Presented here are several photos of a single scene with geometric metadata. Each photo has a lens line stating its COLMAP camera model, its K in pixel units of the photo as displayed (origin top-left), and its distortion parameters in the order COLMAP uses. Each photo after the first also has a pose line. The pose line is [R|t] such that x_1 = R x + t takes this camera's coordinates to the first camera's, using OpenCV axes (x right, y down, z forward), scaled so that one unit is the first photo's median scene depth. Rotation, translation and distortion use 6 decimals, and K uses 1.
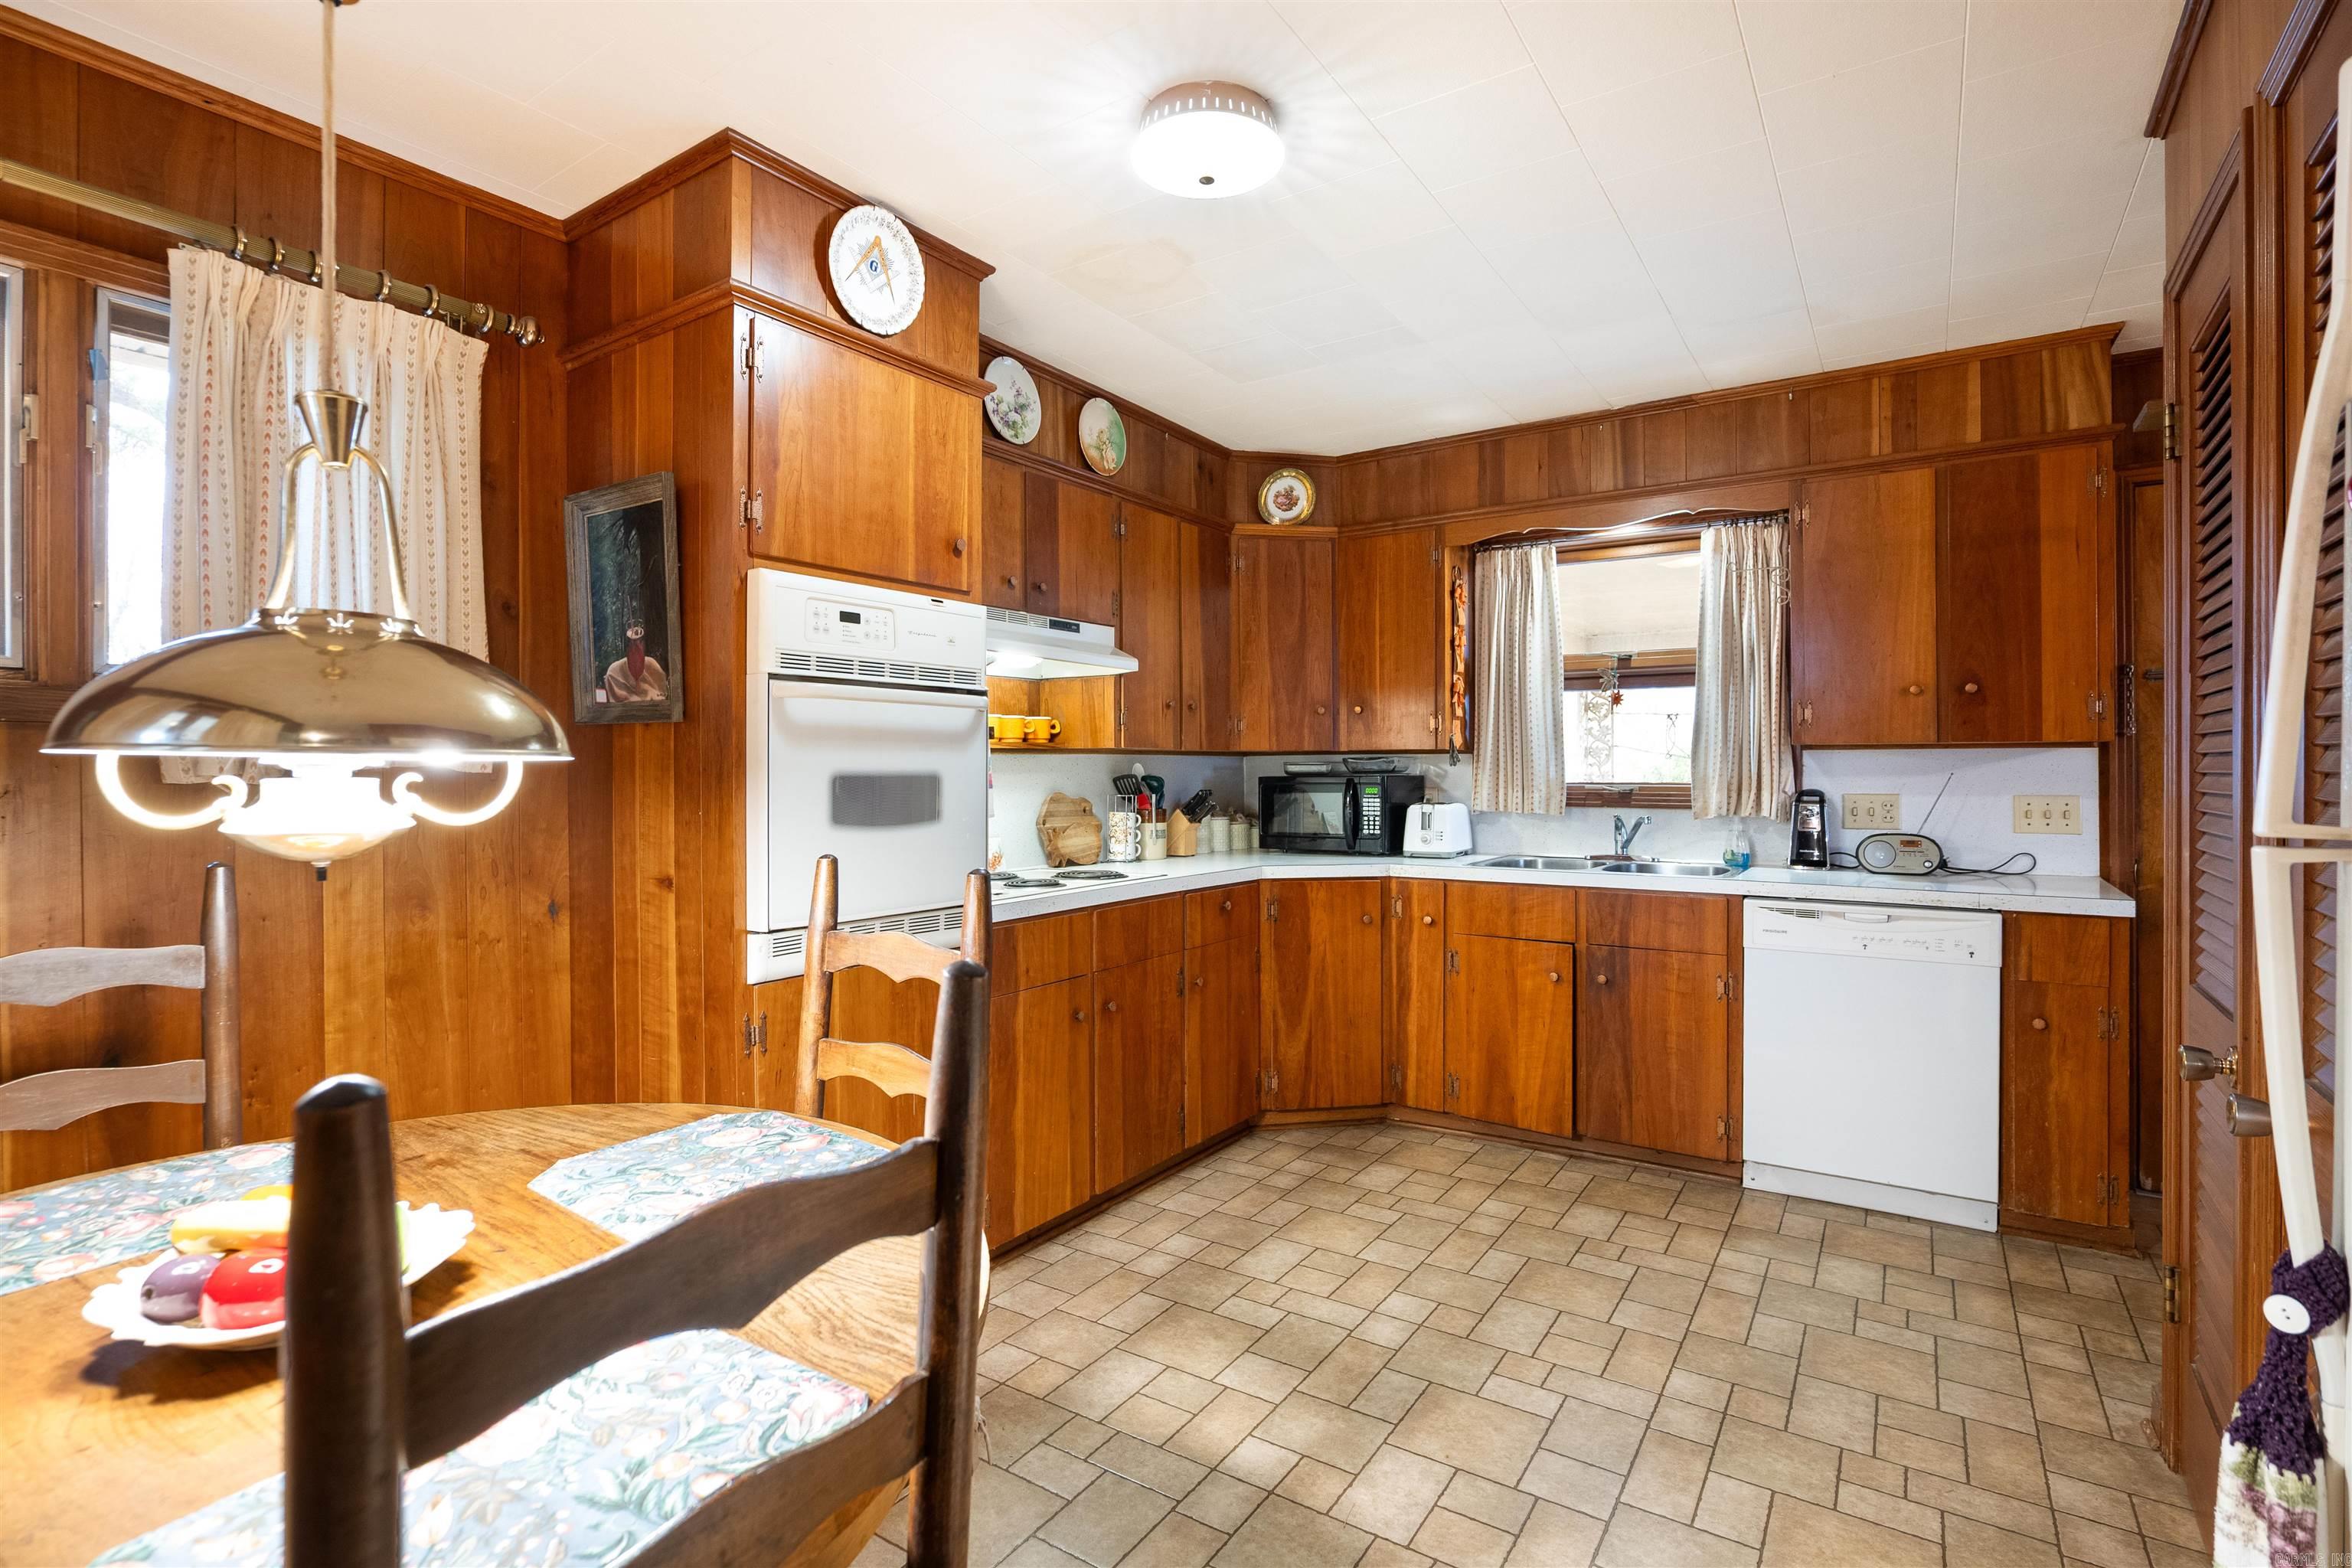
lens RADIAL K [[1112.7, 0, 1171.6], [0, 1112.7, 767.1], [0, 0, 1]] dist [-0.013258, 0.000060]
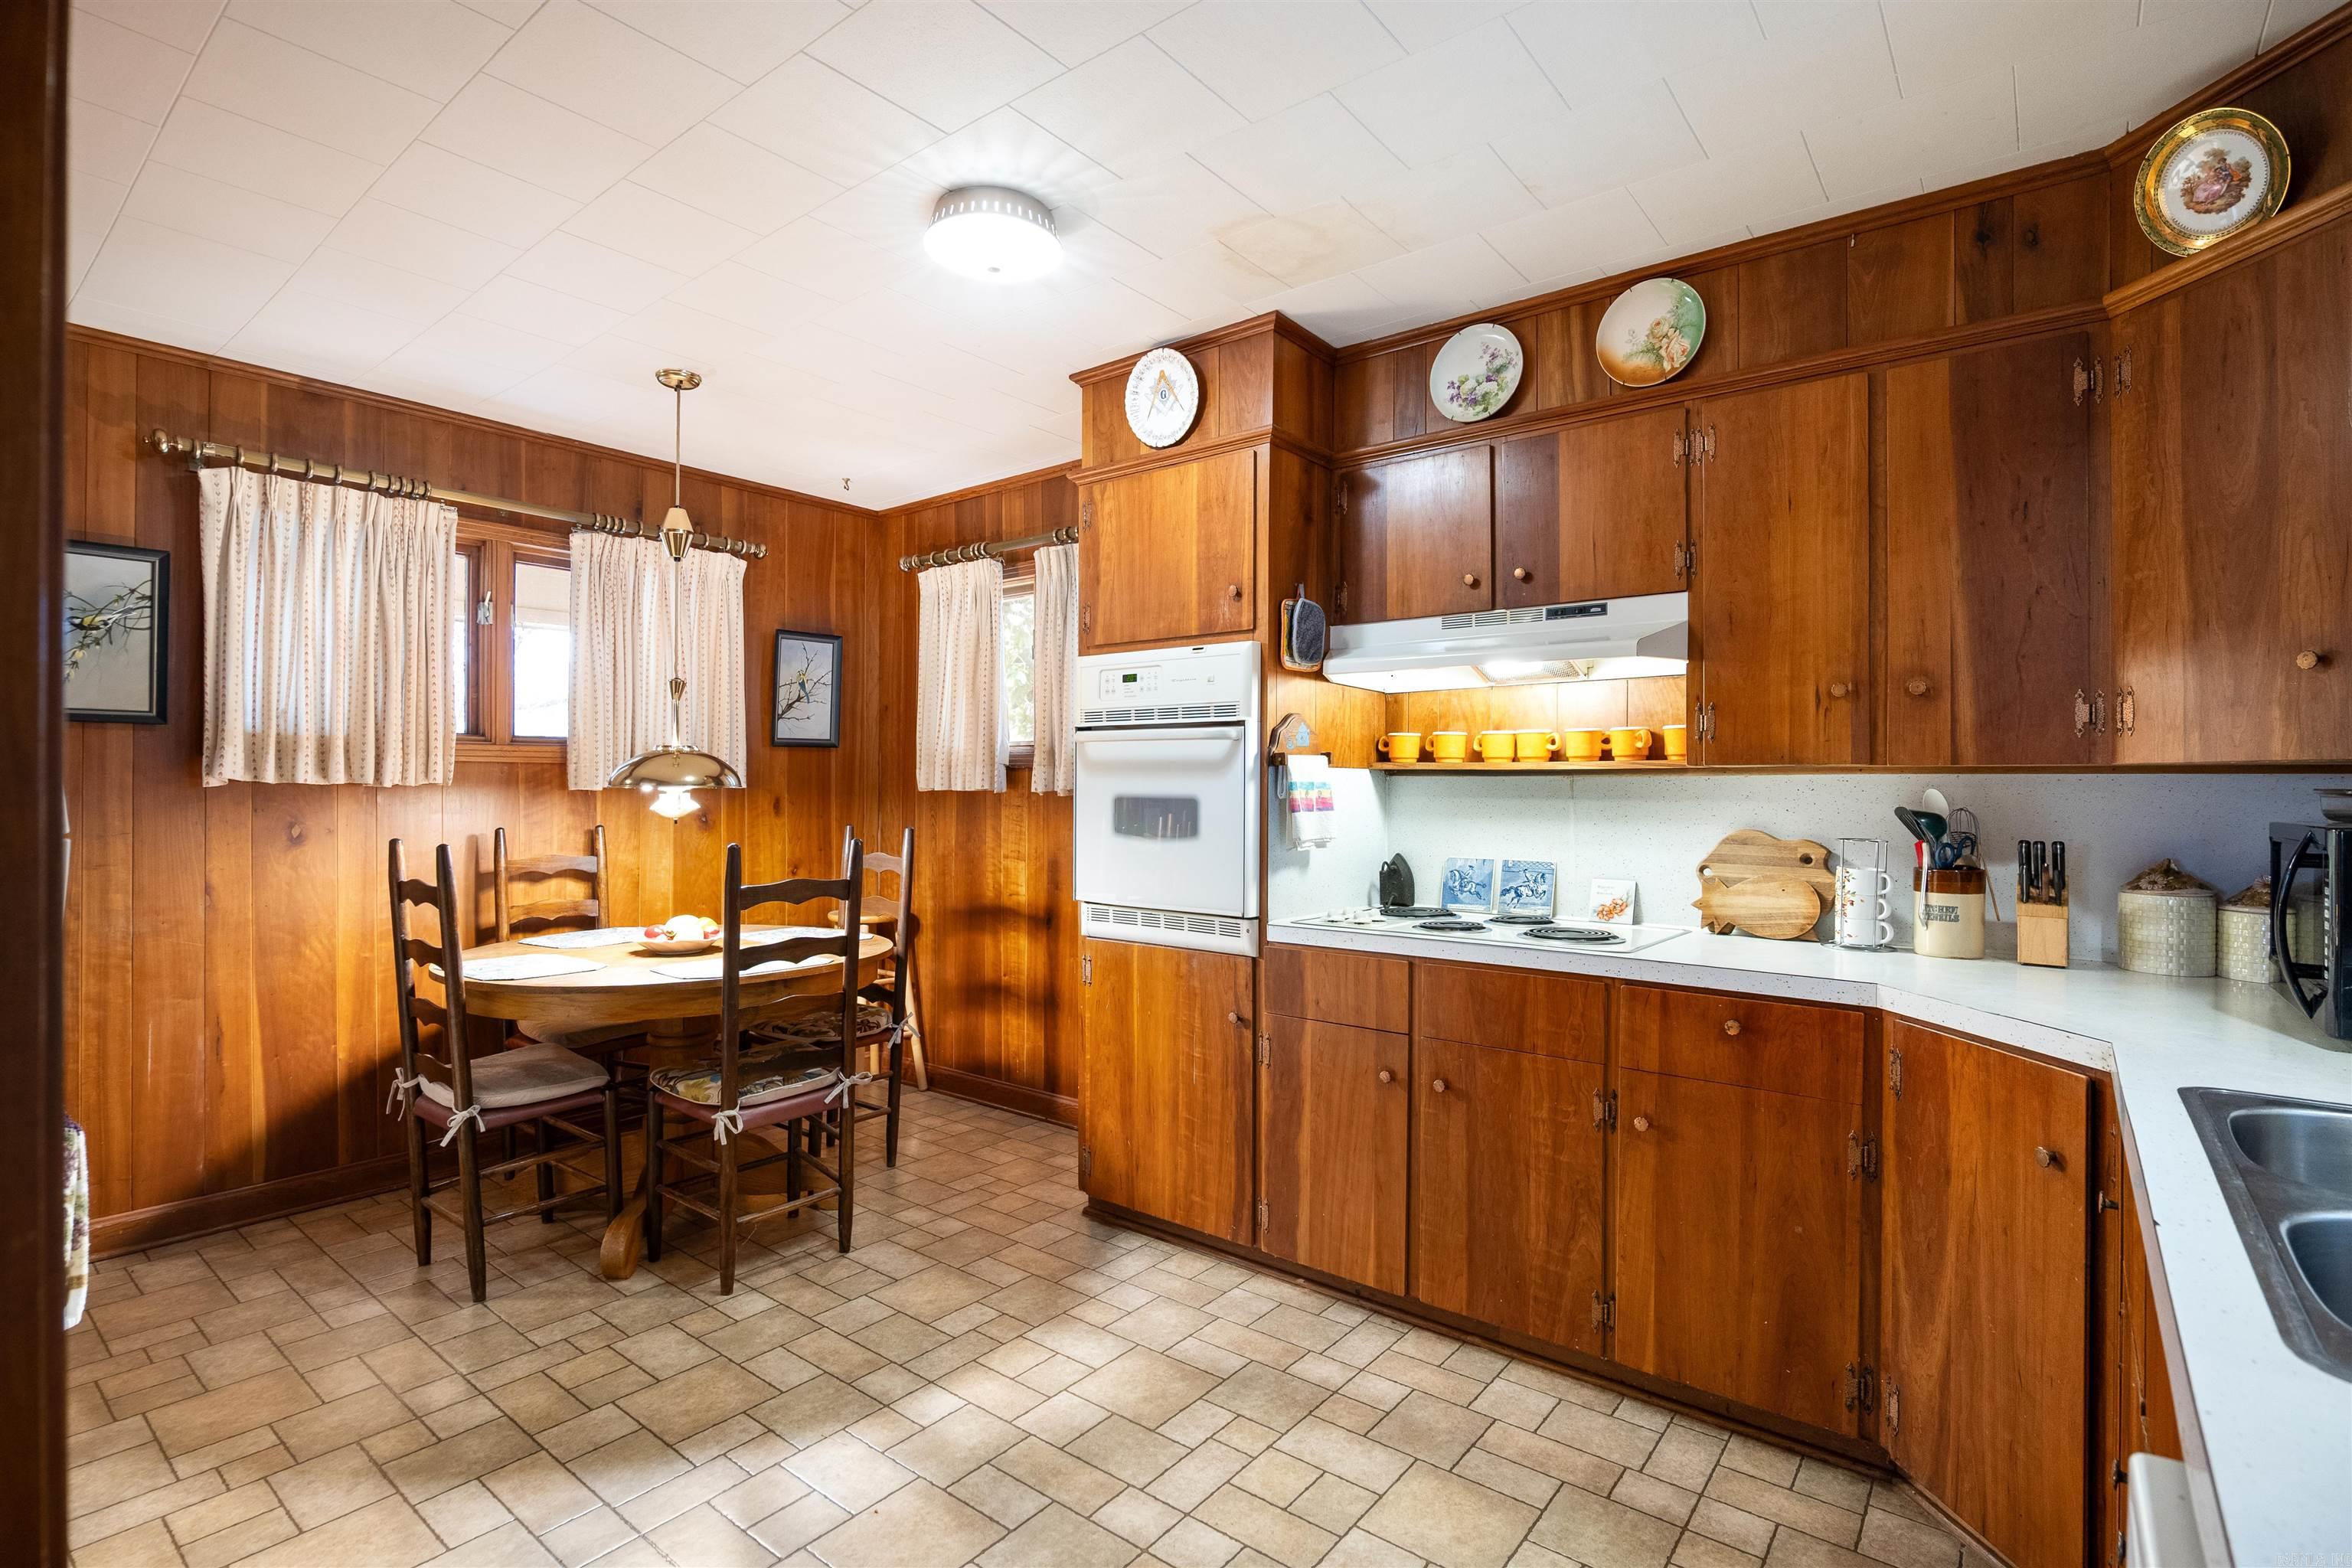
lens RADIAL K [[1115.3, 0, 1185.3], [0, 1115.3, 778.0], [0, 0, 1]] dist [-0.016652, 0.000871]
pose [[-0.074646, -0.001822, -0.997208, 0.852072], [-0.001580, 0.999997, -0.001709, -0.010752], [0.997209, 0.001448, -0.074649, 0.958300]]
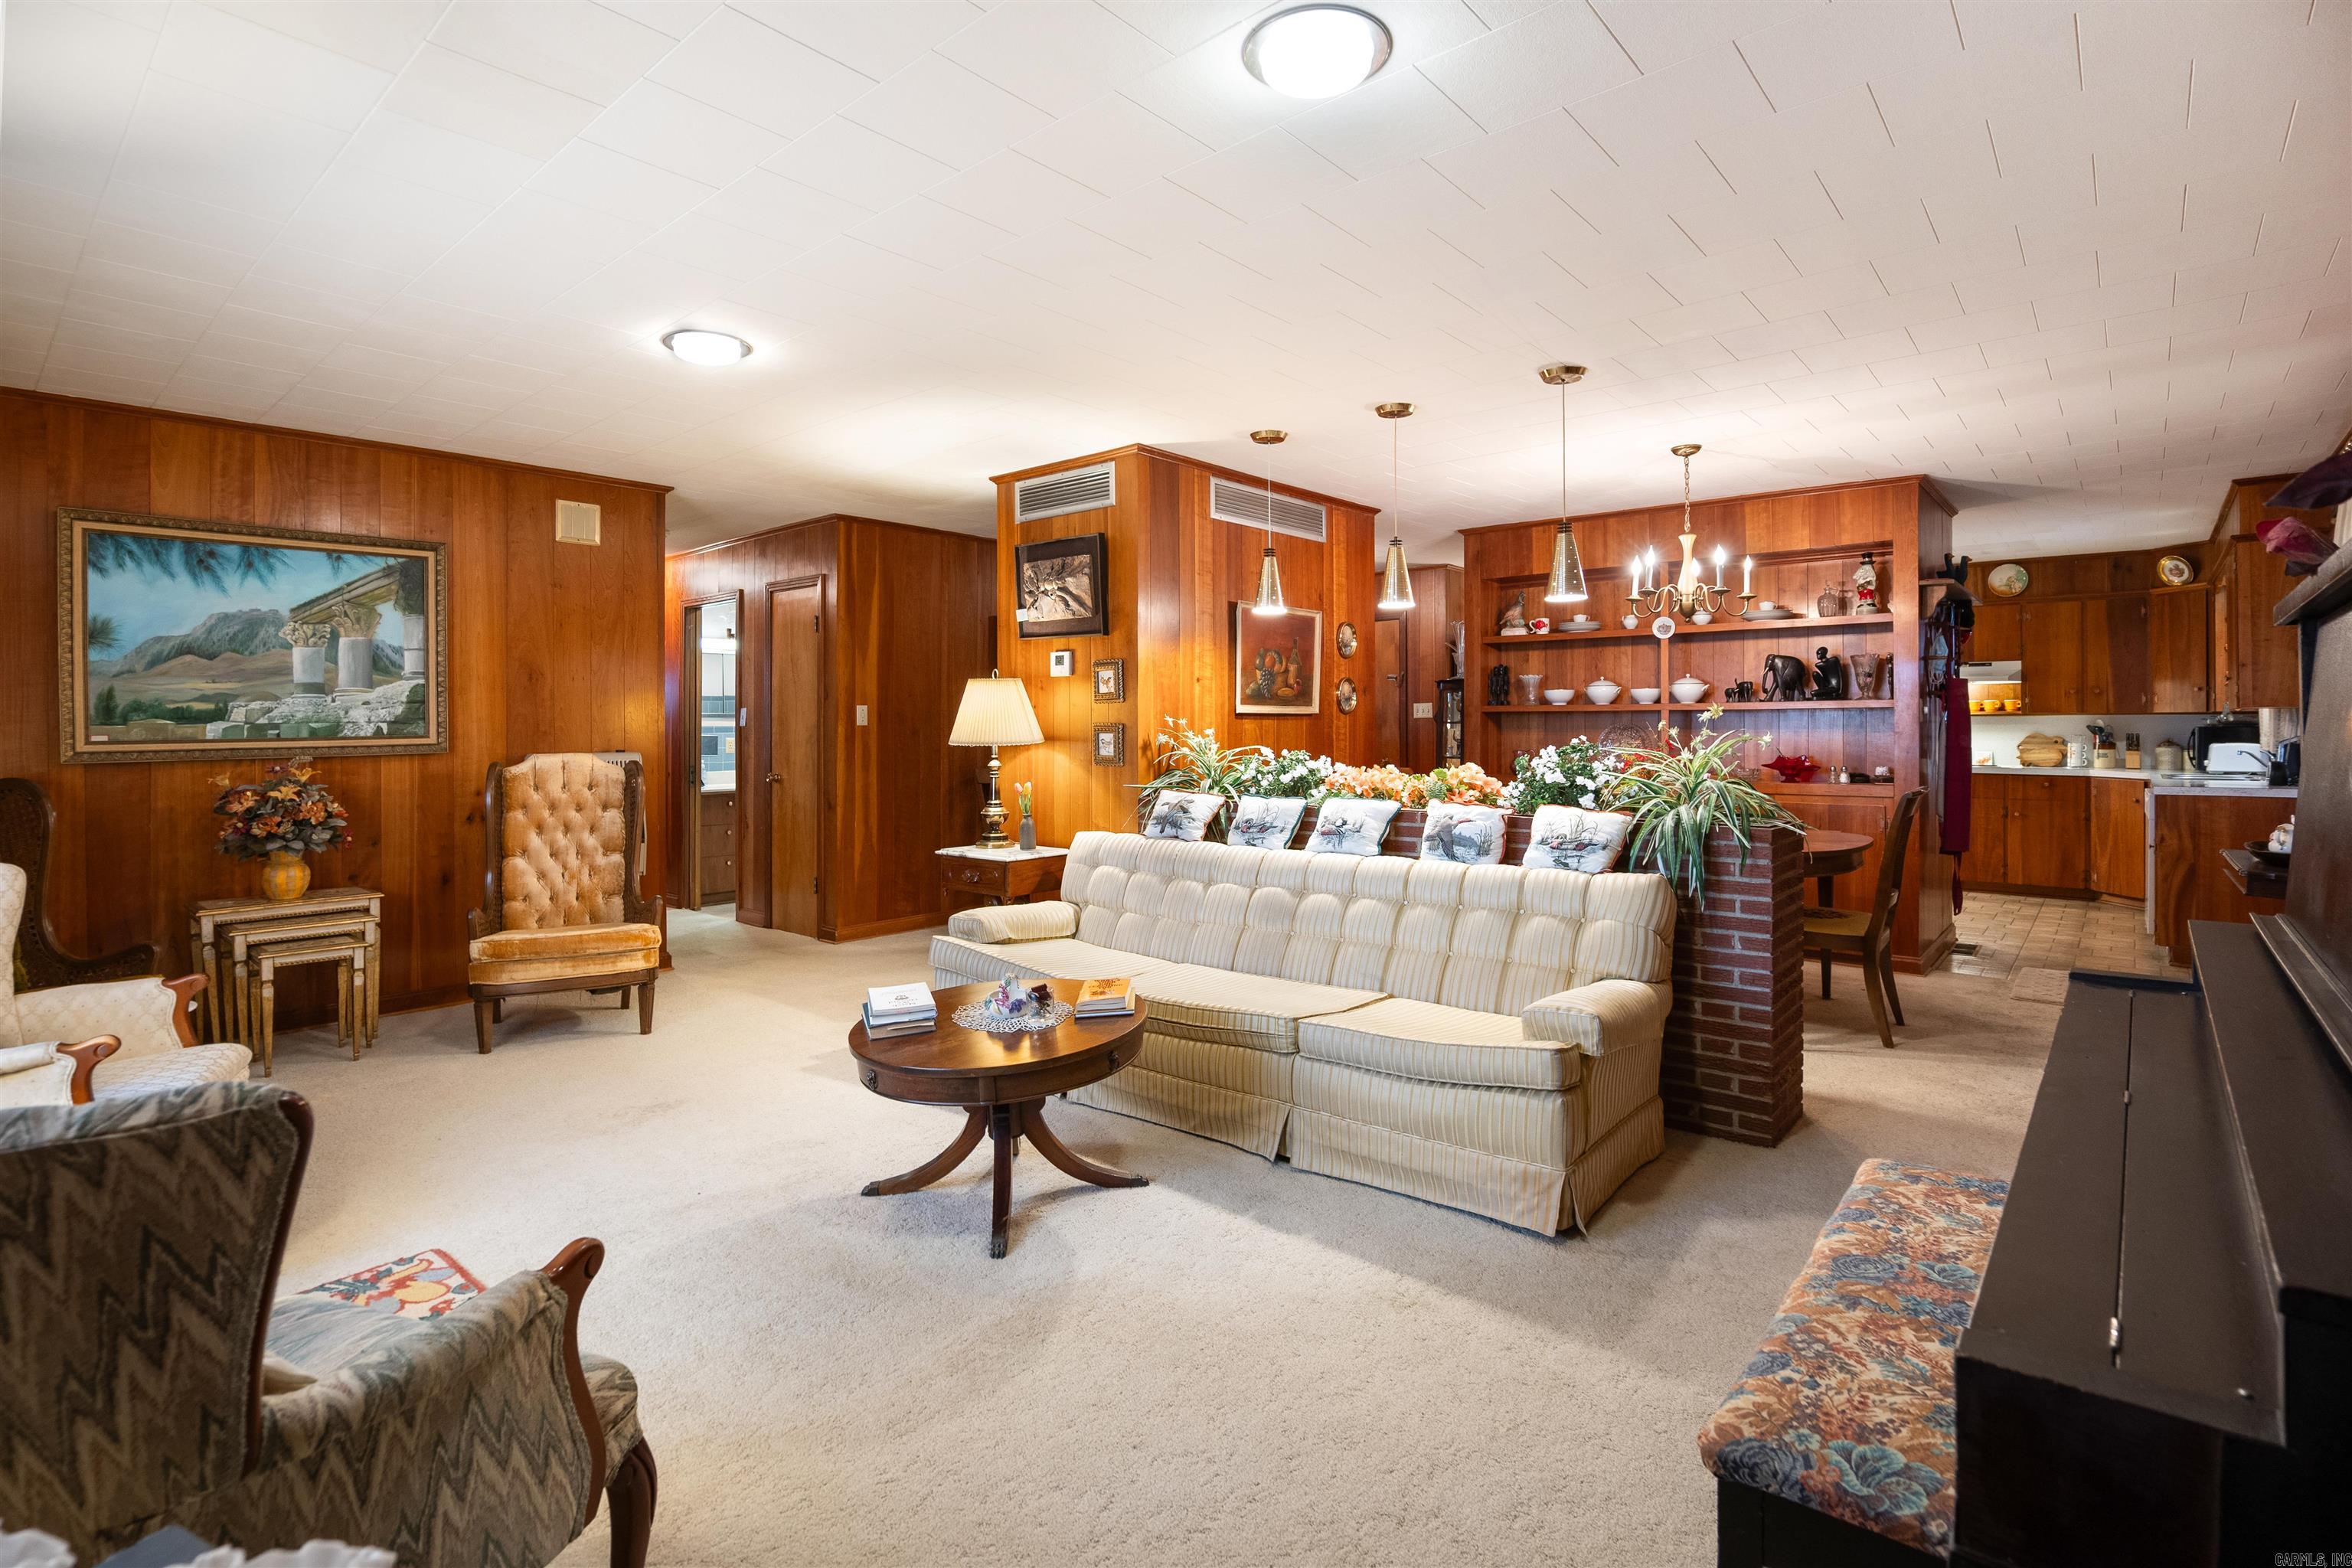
lens RADIAL K [[1120.2, 0, 1192.9], [0, 1120.2, 717.3], [0, 0, 1]] dist [-0.012183, 0.000681]
pose [[-0.113160, -0.001525, -0.993576, 3.107304], [0.002904, 0.999994, -0.001865, -0.012249], [0.993573, -0.003097, -0.113155, -0.551633]]
